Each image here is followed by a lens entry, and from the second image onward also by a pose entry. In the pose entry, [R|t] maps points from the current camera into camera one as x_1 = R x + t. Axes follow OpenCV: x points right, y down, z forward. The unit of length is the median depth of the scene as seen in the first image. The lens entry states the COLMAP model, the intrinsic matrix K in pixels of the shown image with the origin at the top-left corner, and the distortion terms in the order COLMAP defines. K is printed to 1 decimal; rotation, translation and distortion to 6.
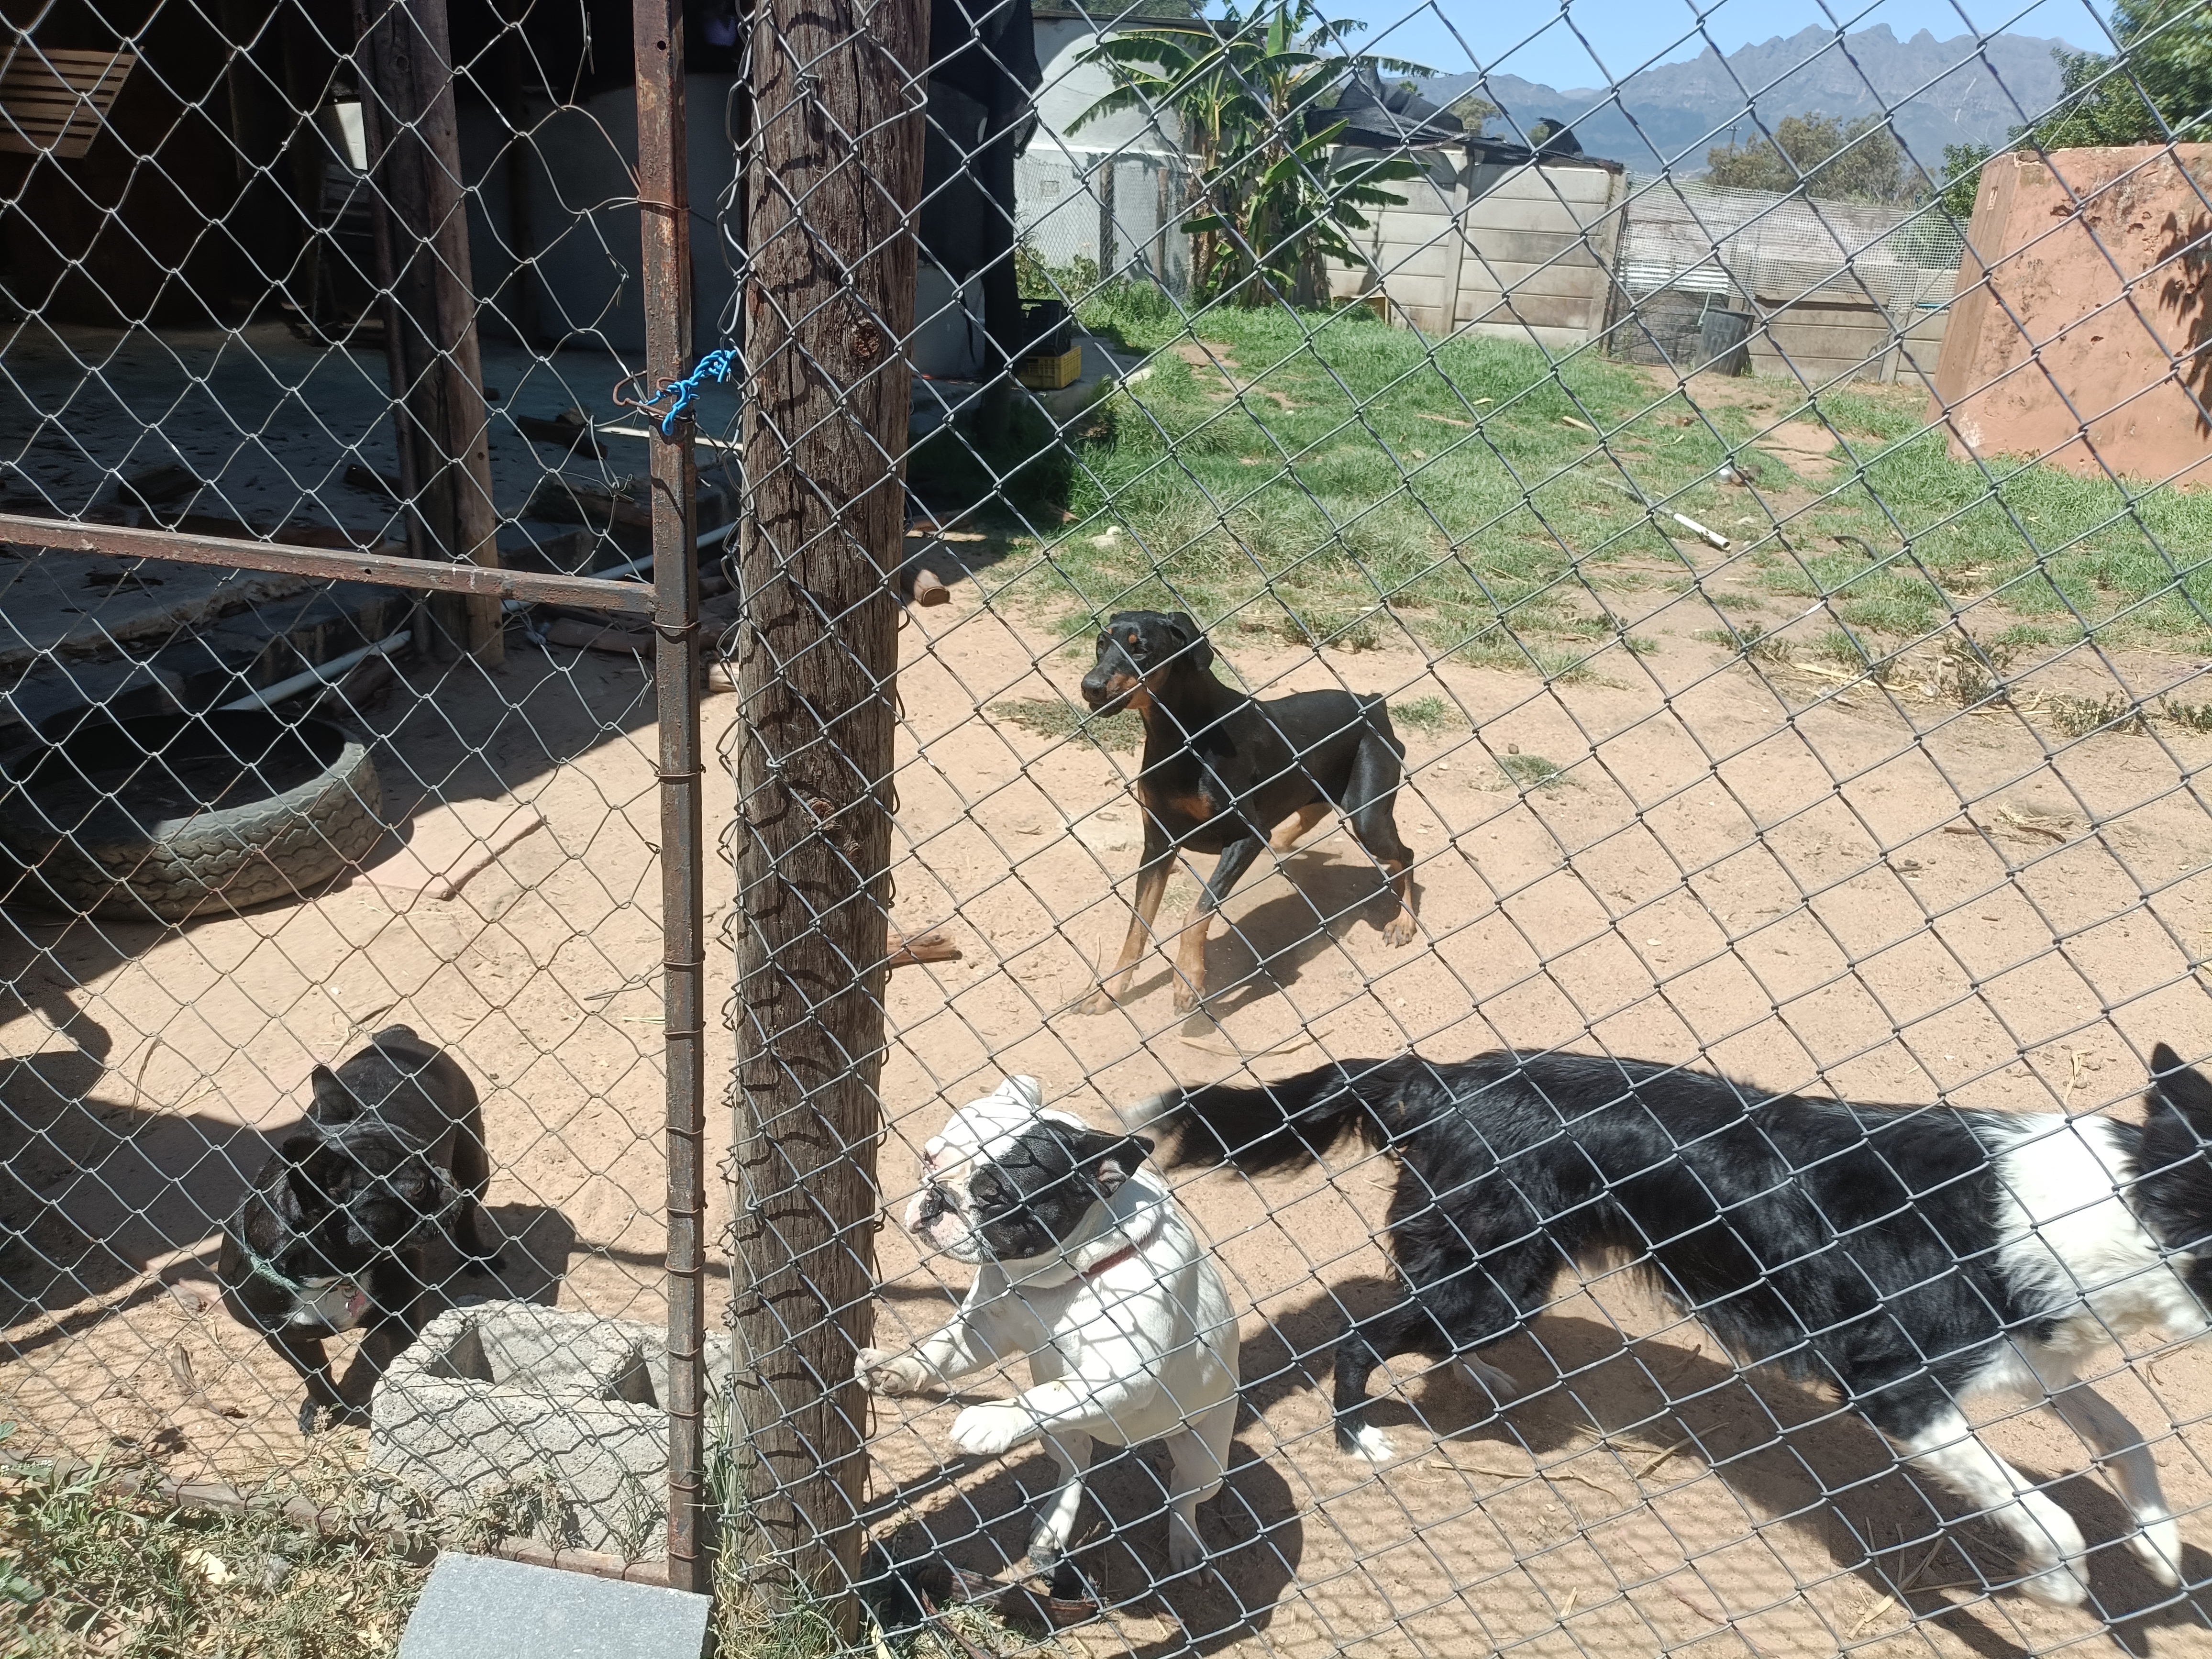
lens RADIAL K [[1664.6, 0, 1109.3], [0, 1664.6, 851.4], [0, 0, 1]] dist [0.032799, -0.007703]
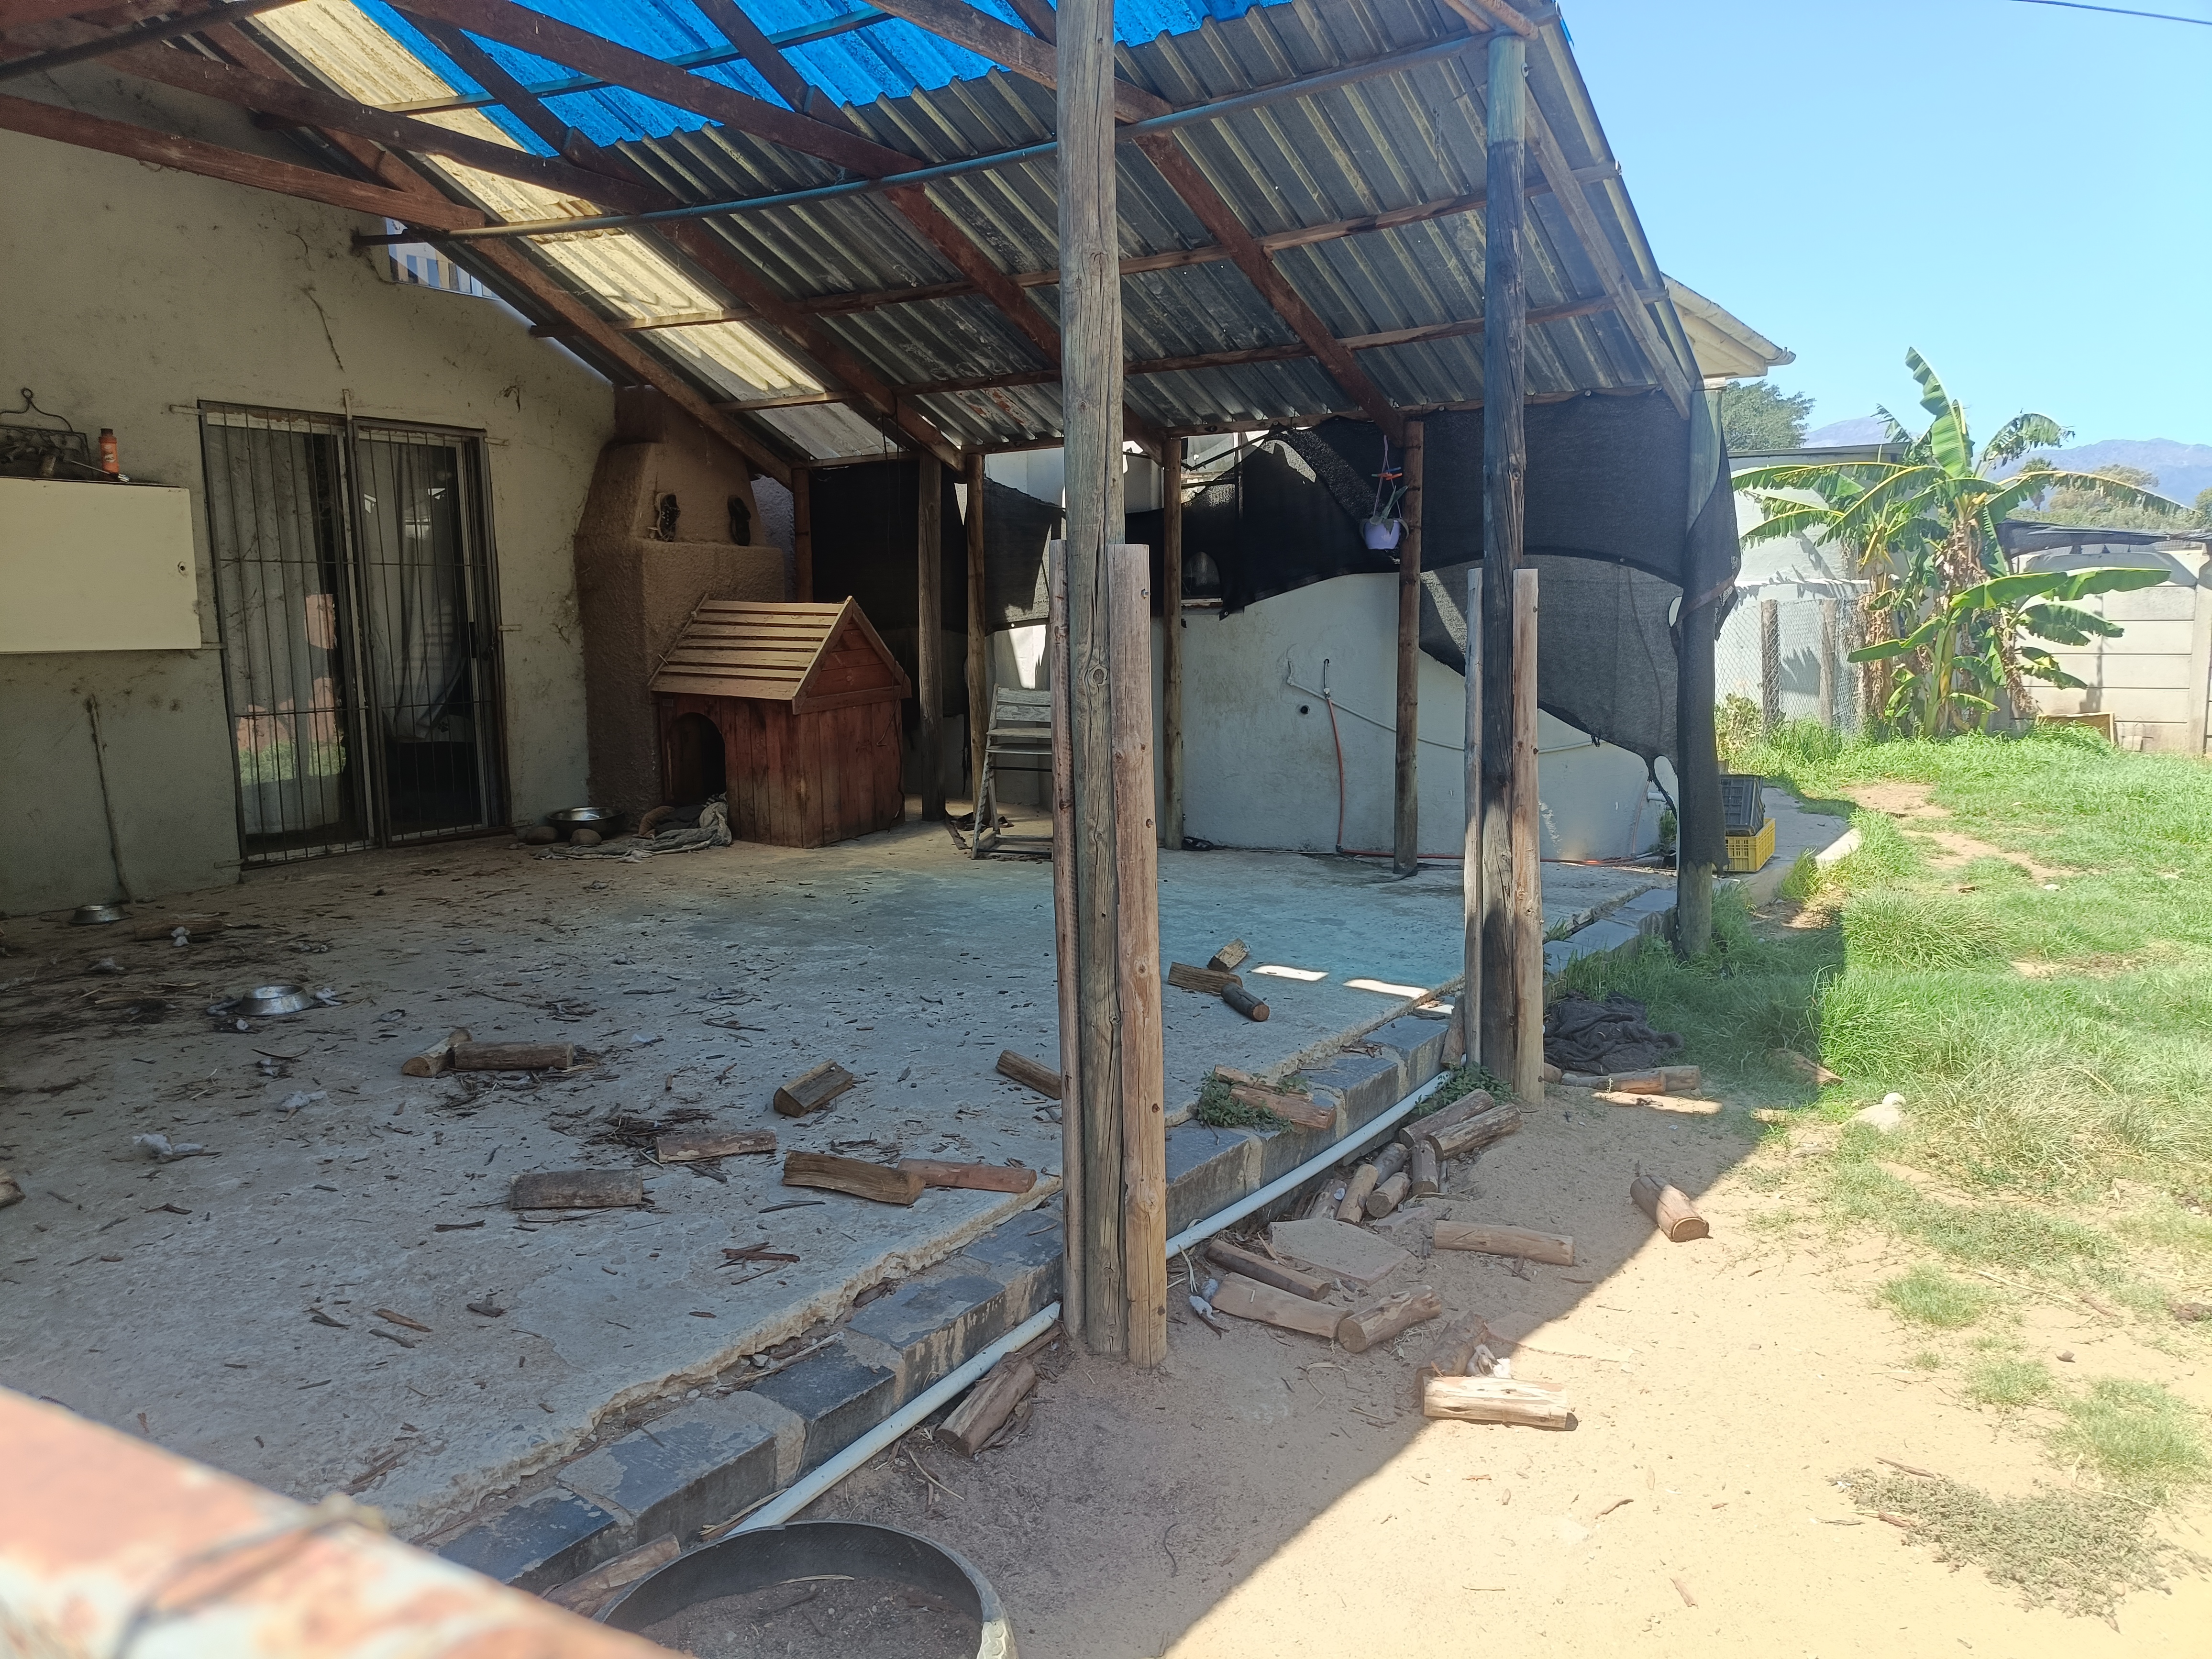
lens RADIAL K [[1670.6, 0, 1106.0], [0, 1670.6, 829.5], [0, 0, 1]] dist [0.050757, -0.005135]
pose [[0.941101, -0.022503, -0.337376, -0.088668], [-0.060796, 0.970260, -0.234305, -0.129331], [0.332615, 0.241016, 0.911745, 0.158979]]
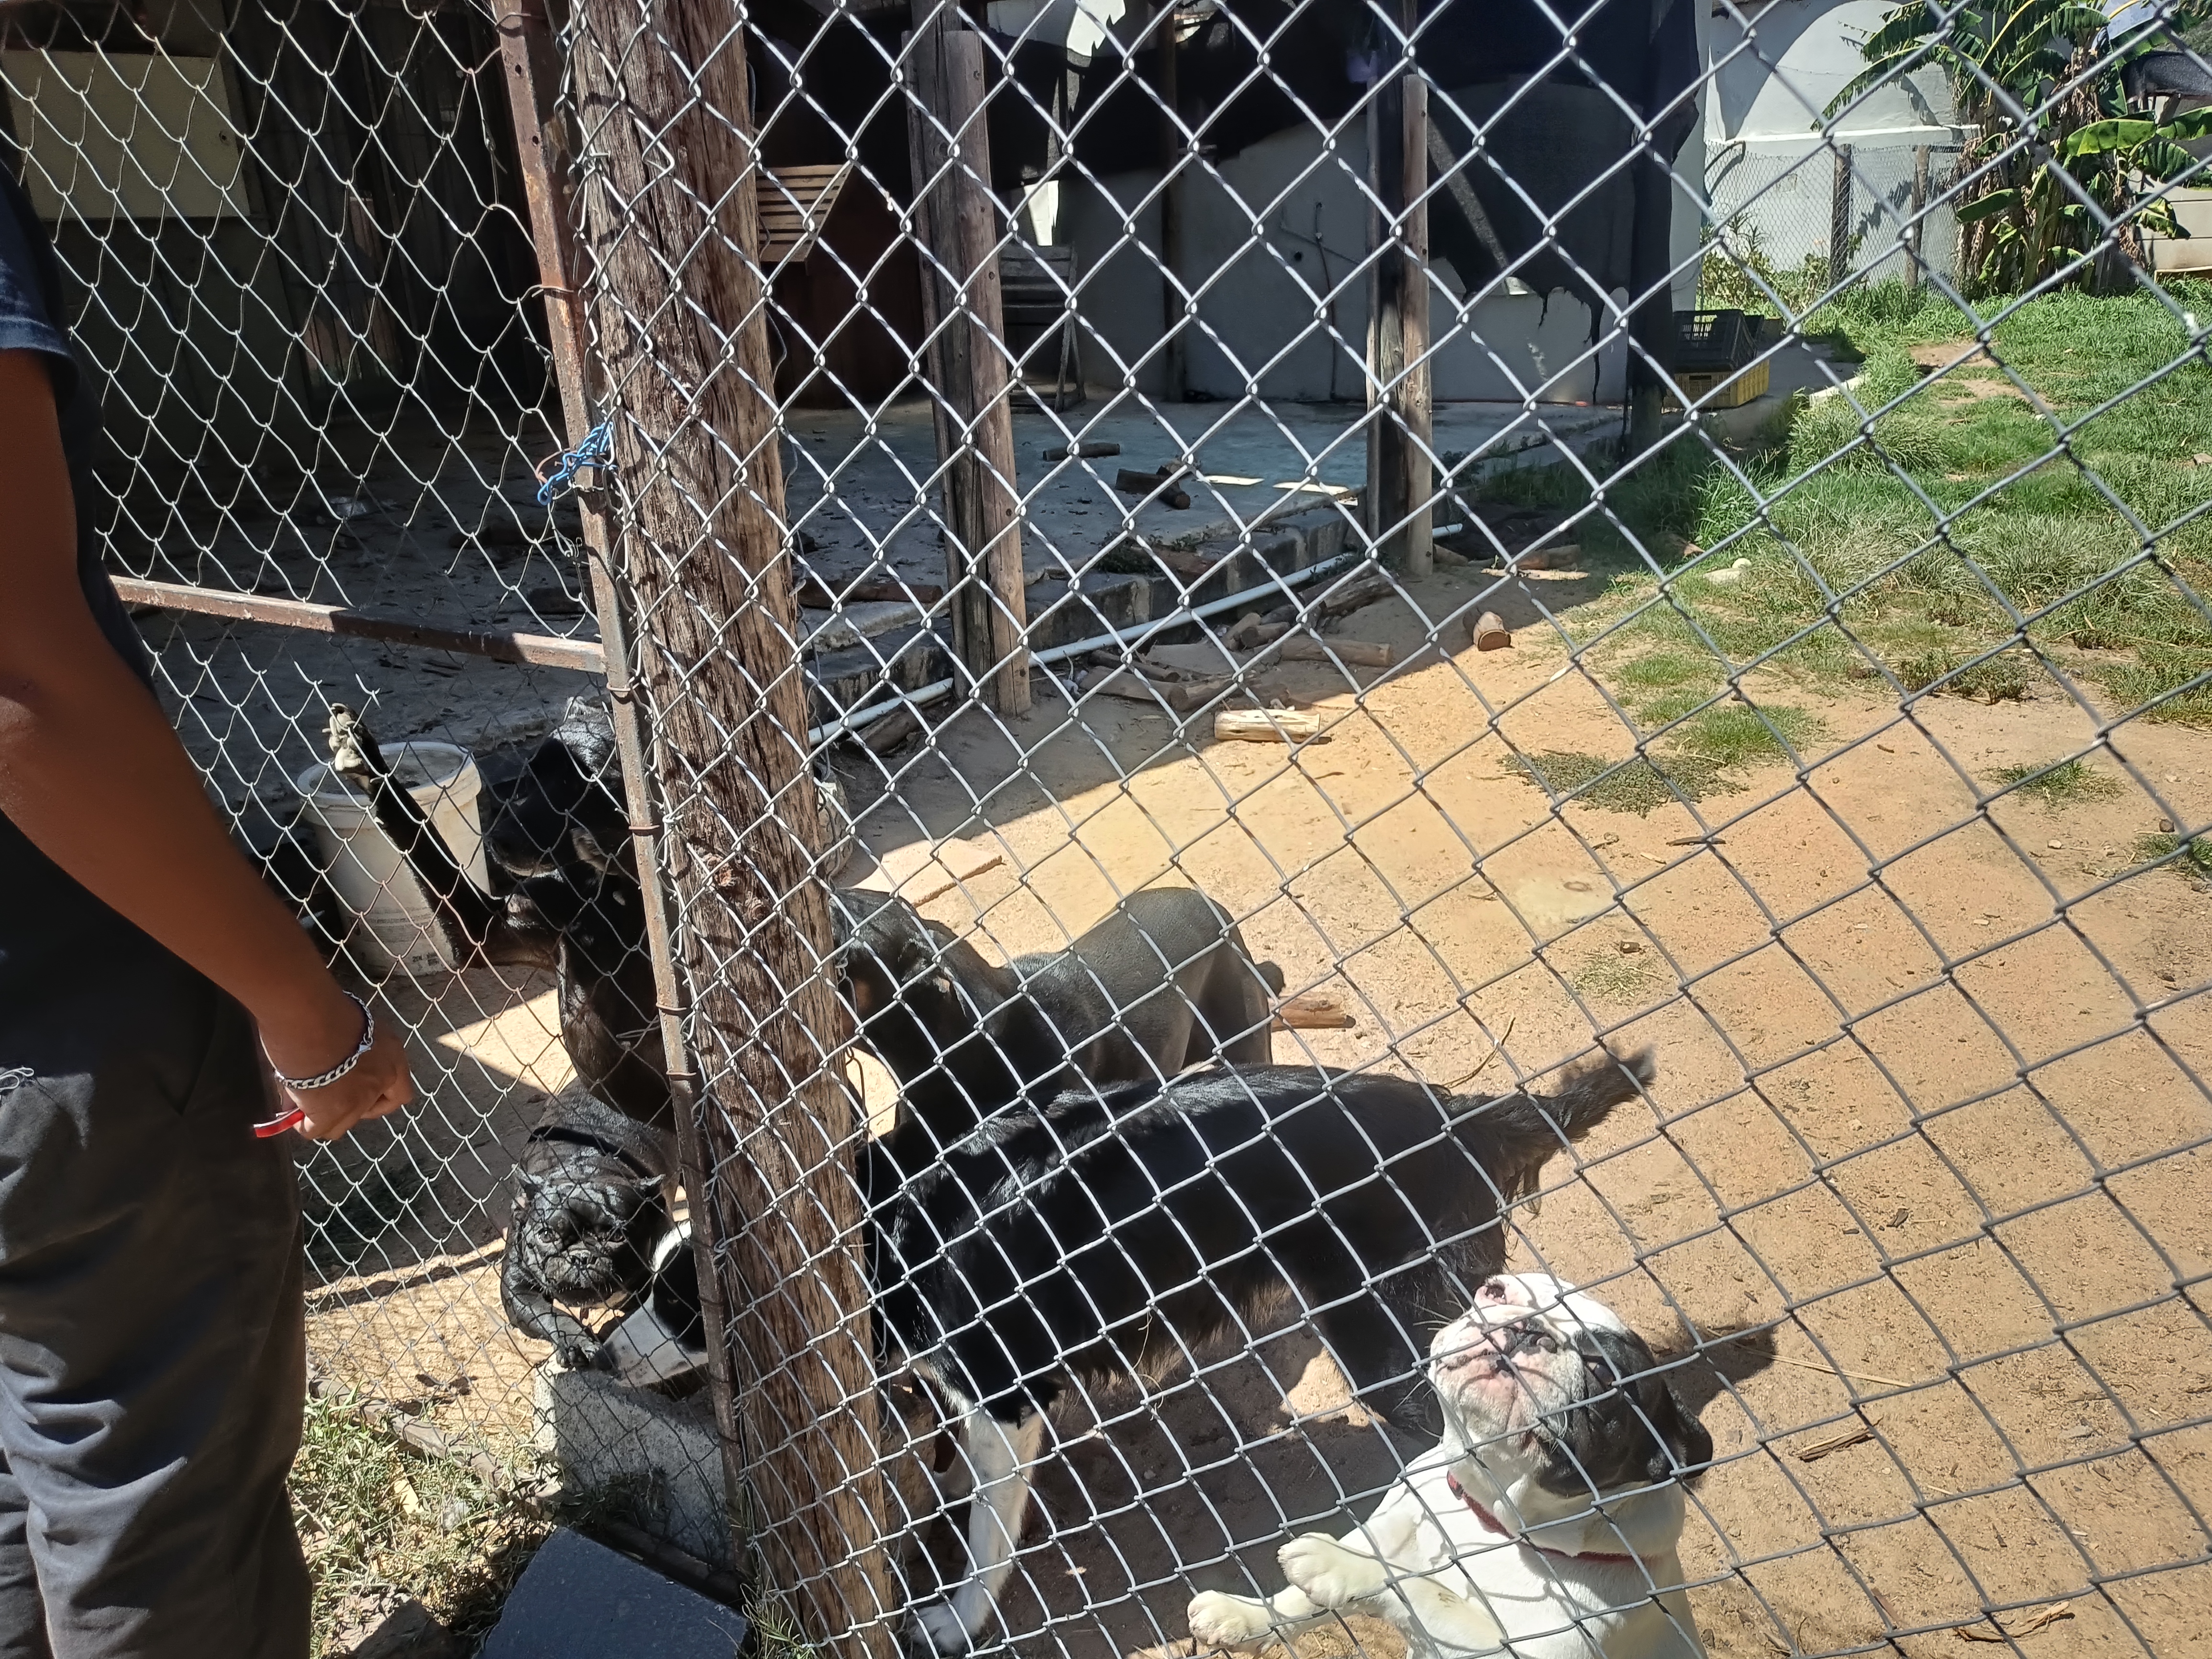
lens RADIAL K [[1711.9, 0, 1103.9], [0, 1711.9, 859.8], [0, 0, 1]] dist [0.055264, -0.050353]
pose [[0.909157, 0.047409, -0.413746, 0.098614], [-0.056925, 0.998321, -0.010694, -0.006474], [0.412544, 0.033275, 0.910330, 0.030891]]
